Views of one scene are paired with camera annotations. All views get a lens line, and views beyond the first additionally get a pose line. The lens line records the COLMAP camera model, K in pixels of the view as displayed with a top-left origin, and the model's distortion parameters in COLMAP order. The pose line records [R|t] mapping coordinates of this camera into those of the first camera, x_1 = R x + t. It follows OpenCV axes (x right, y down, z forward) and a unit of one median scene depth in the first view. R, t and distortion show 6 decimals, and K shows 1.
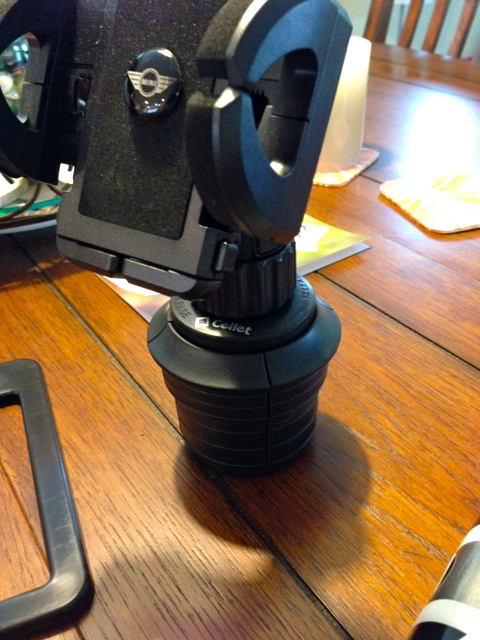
lens RADIAL K [[628.2, 0, 228.8], [0, 628.2, 317.1], [0, 0, 1]] dist [0.130466, -0.315170]
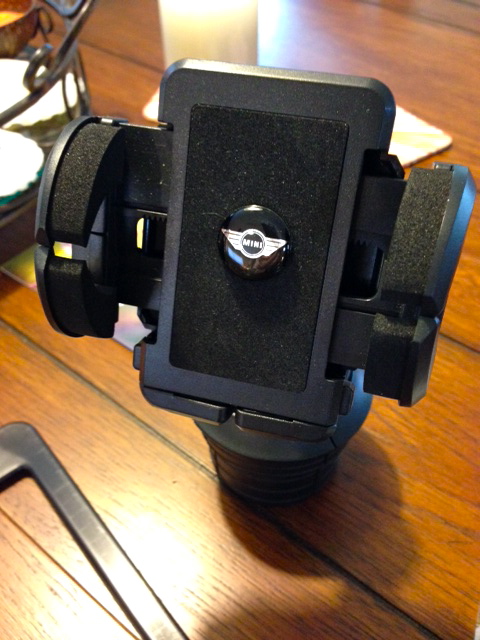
lens RADIAL K [[628.2, 0, 228.8], [0, 628.2, 317.1], [0, 0, 1]] dist [0.130466, -0.315170]
pose [[0.949636, -0.206530, 0.235662, -0.272555], [0.149053, 0.959252, 0.240038, -0.337406], [-0.275634, -0.192822, 0.941725, 0.086632]]
